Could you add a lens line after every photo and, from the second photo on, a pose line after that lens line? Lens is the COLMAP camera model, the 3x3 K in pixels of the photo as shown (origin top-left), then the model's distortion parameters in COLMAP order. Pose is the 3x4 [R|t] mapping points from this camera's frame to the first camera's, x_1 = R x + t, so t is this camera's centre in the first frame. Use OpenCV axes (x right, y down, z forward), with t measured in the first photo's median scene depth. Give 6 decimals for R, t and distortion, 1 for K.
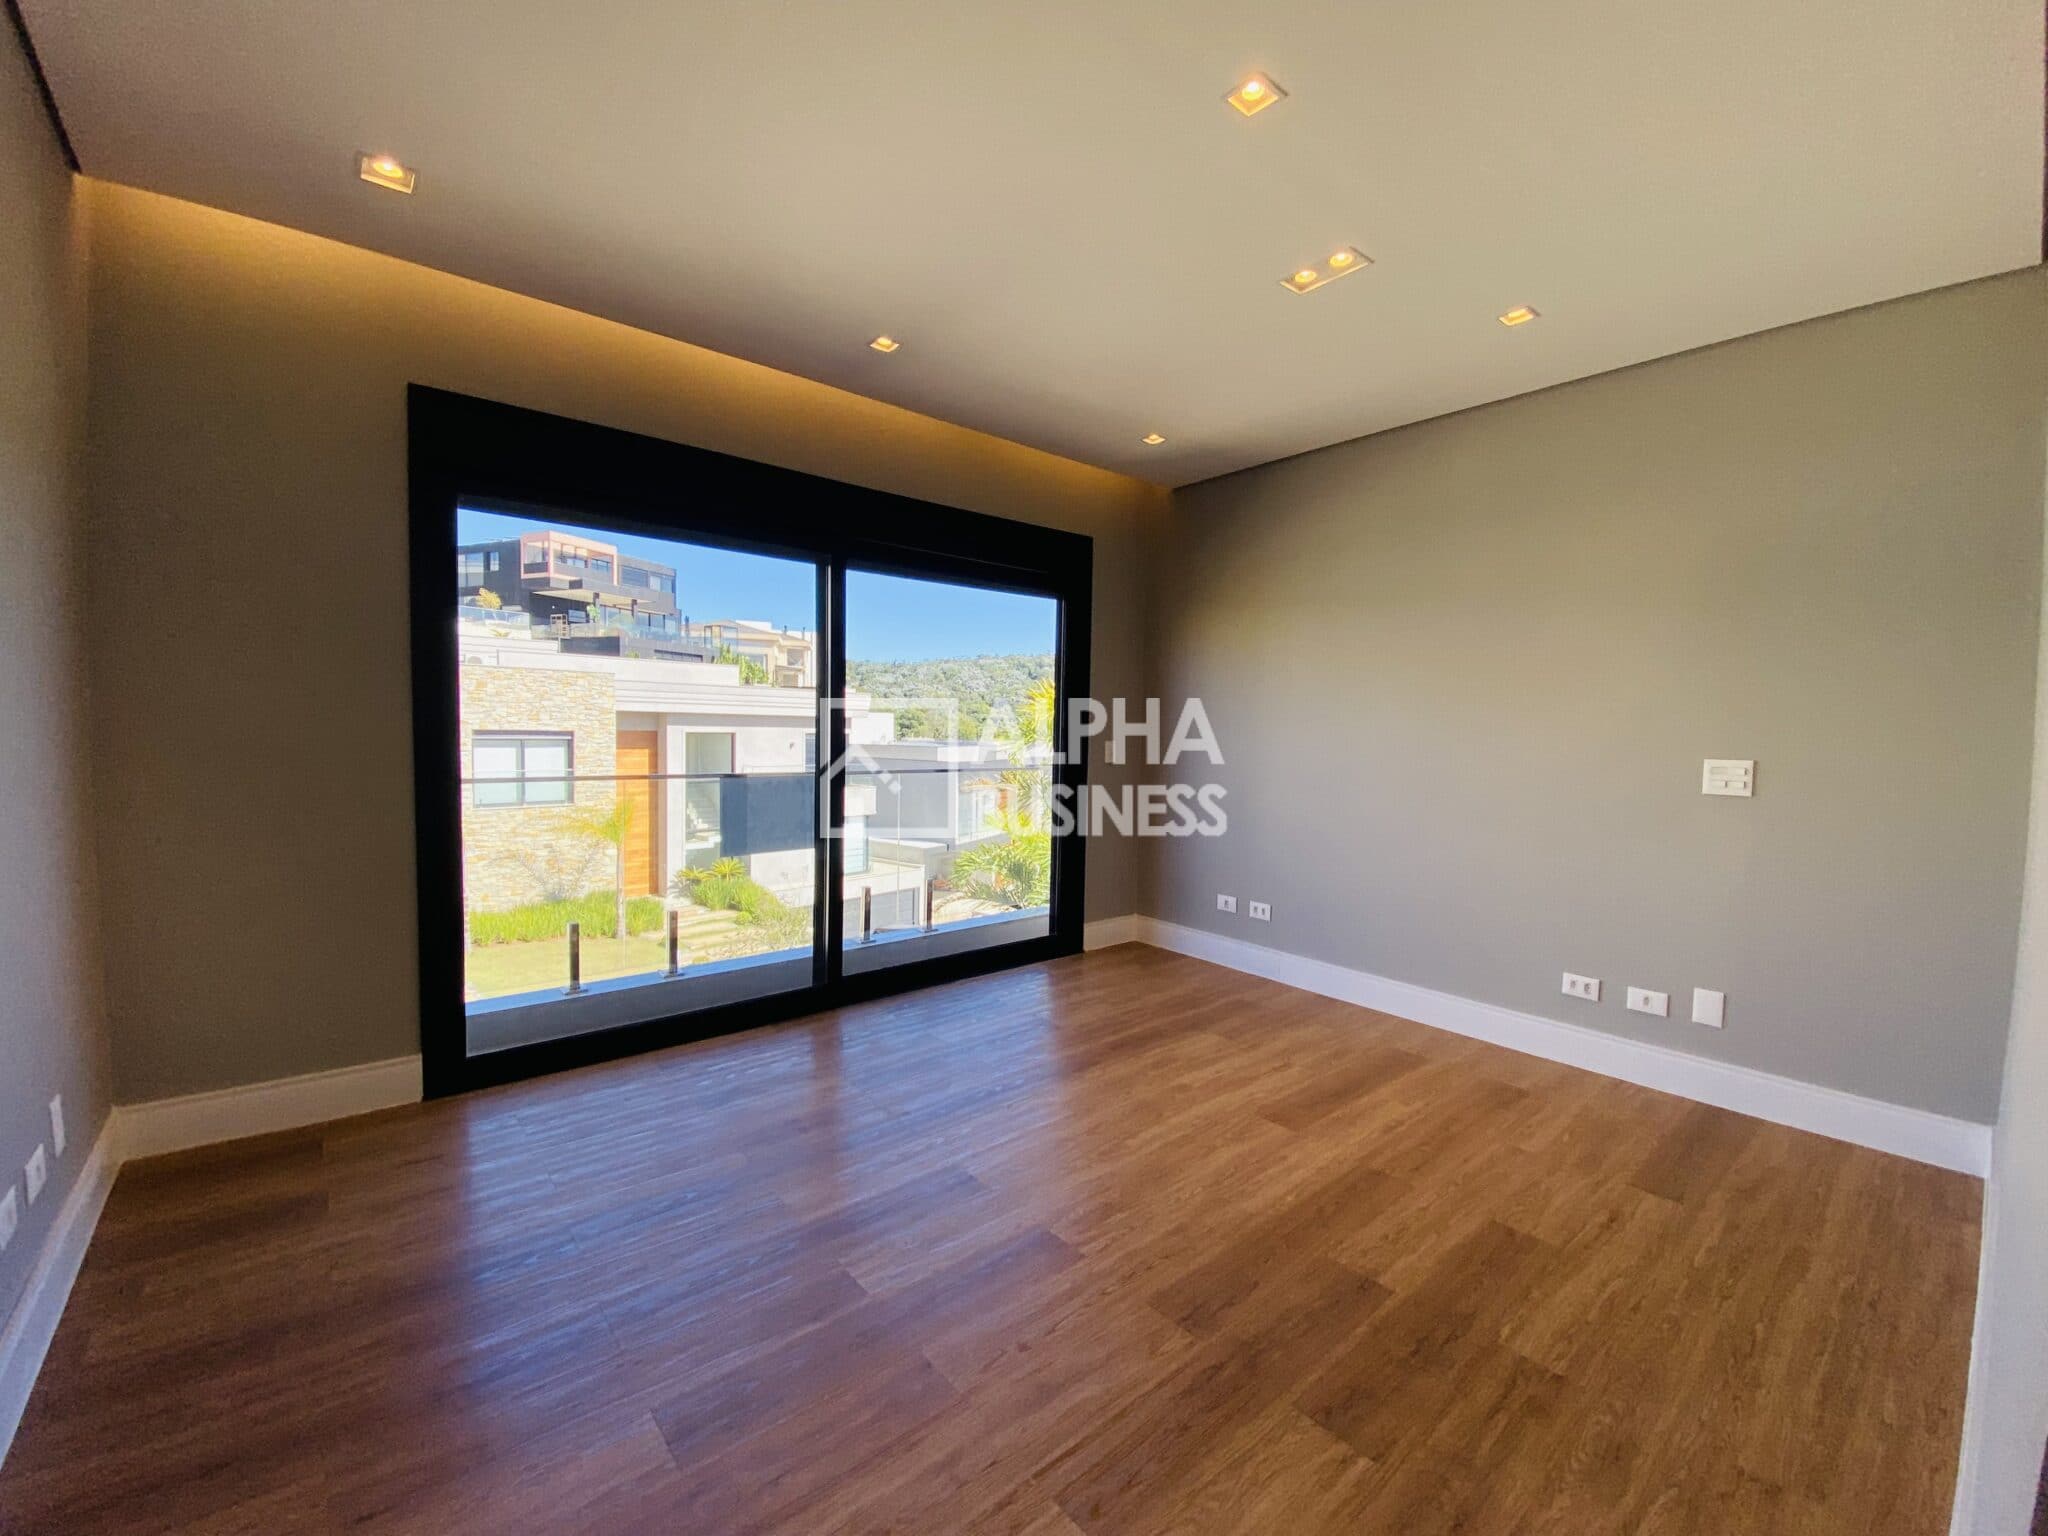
lens RADIAL K [[837.7, 0, 1028.6], [0, 837.7, 764.6], [0, 0, 1]] dist [-0.018369, -0.003400]
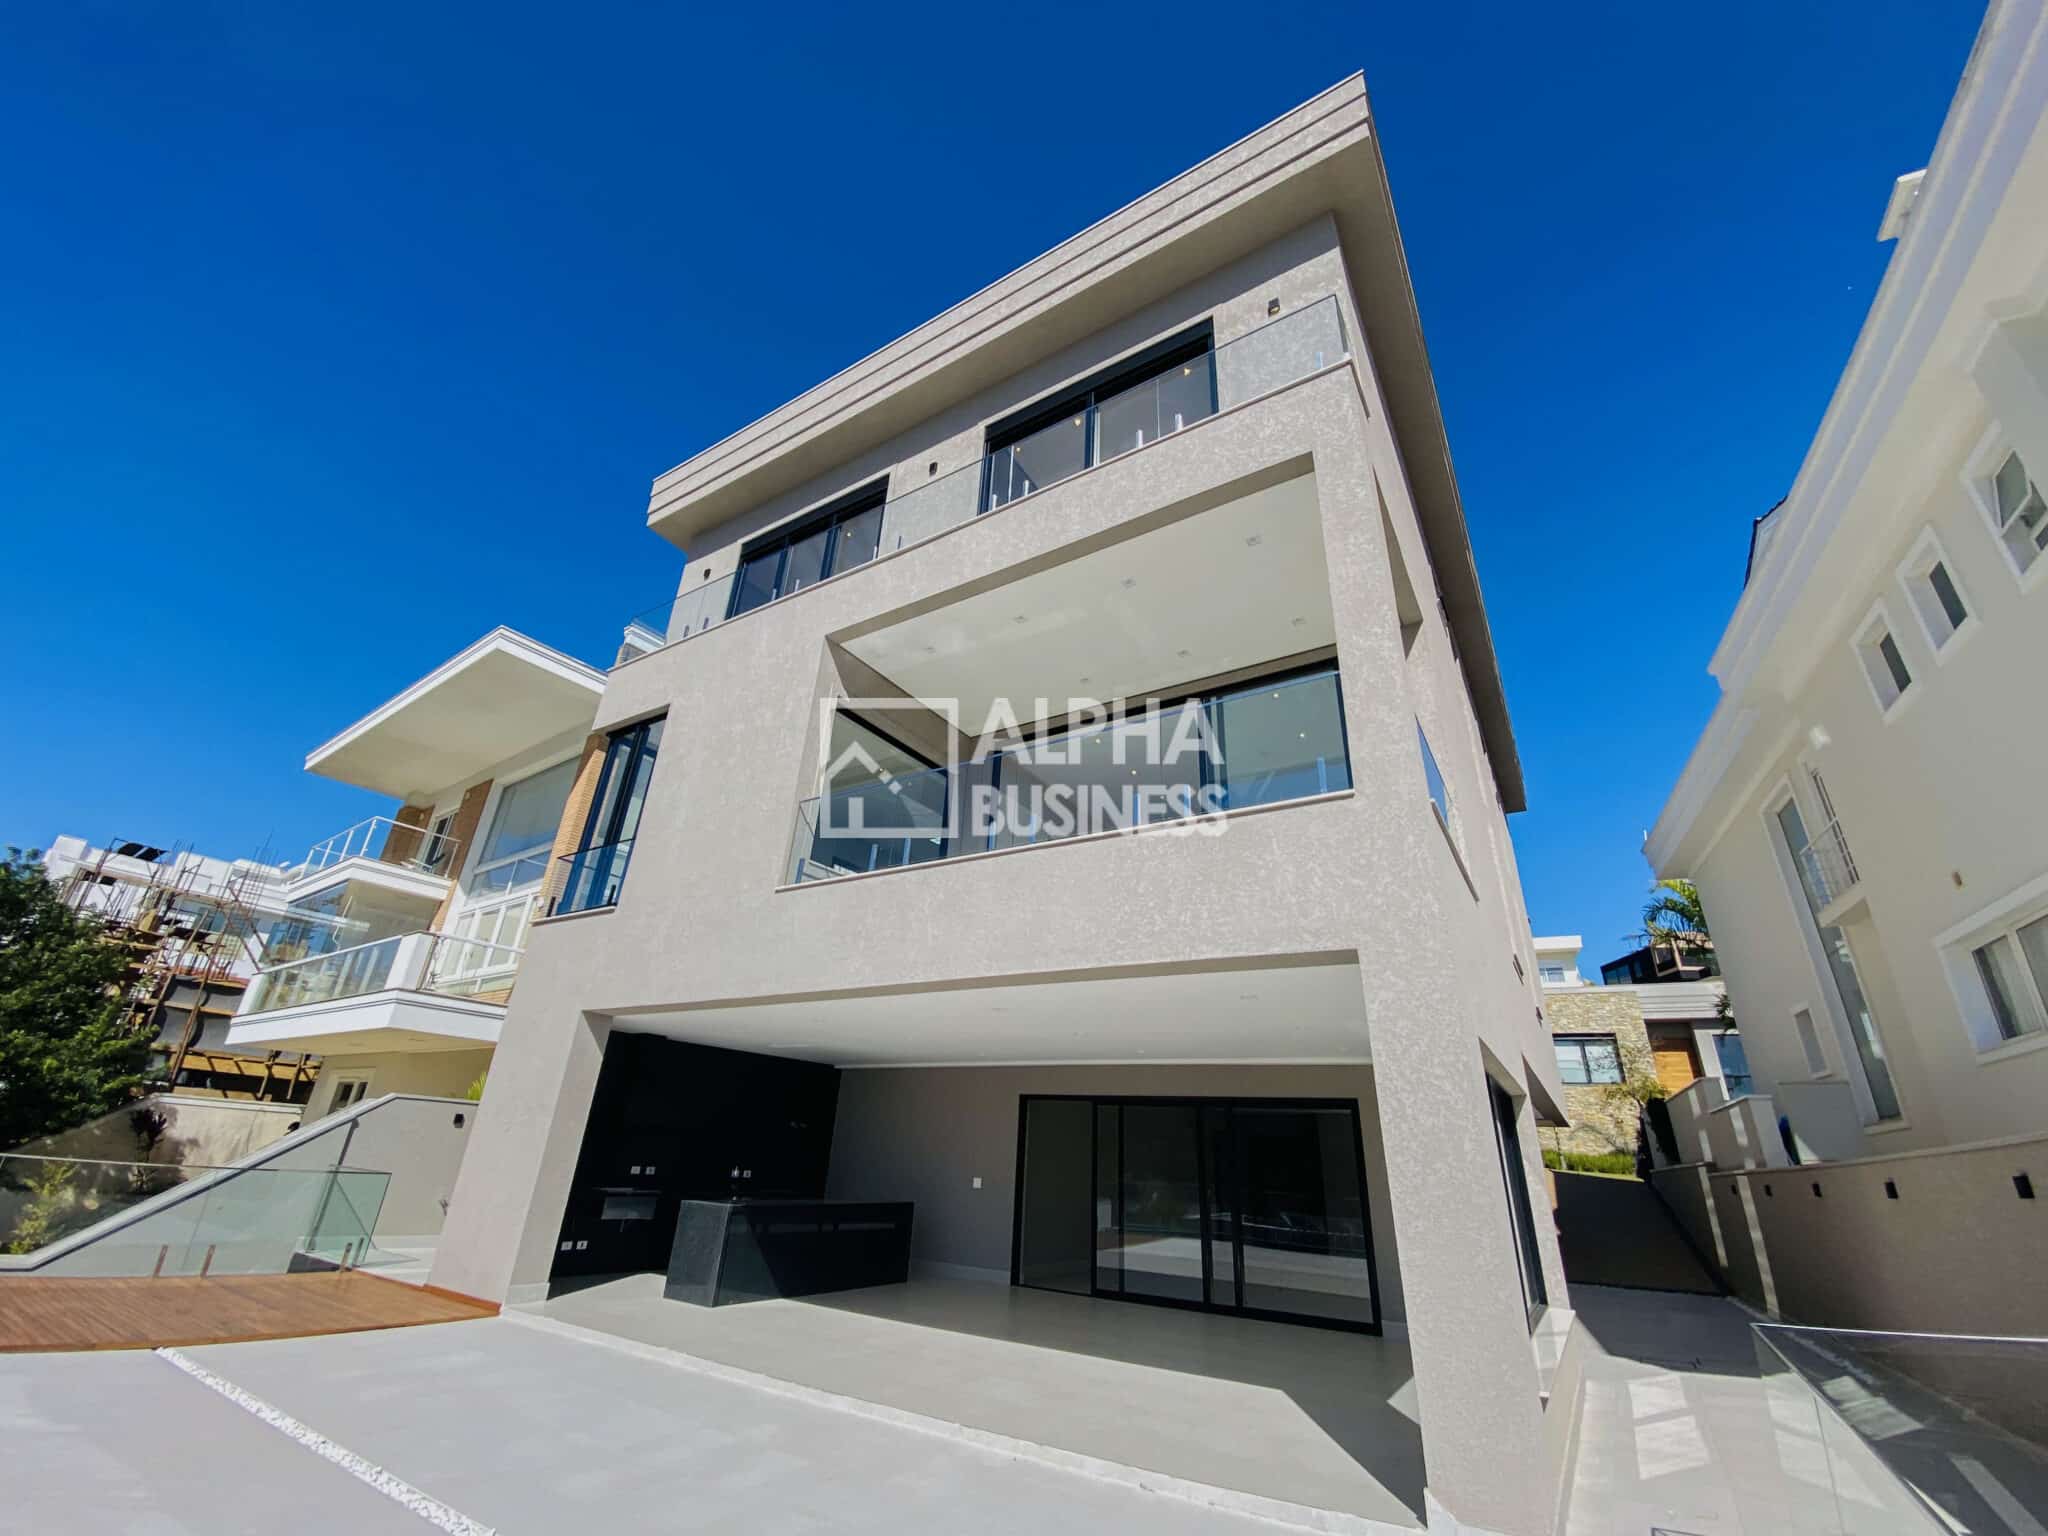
lens RADIAL K [[819.6, 0, 1028.1], [0, 819.6, 773.4], [0, 0, 1]] dist [-0.034163, -0.001801]
pose [[0.293534, -0.405338, -0.865759, 0.600582], [-0.097821, 0.888164, -0.448994, 0.304148], [0.950930, 0.216485, 0.221056, -0.440636]]
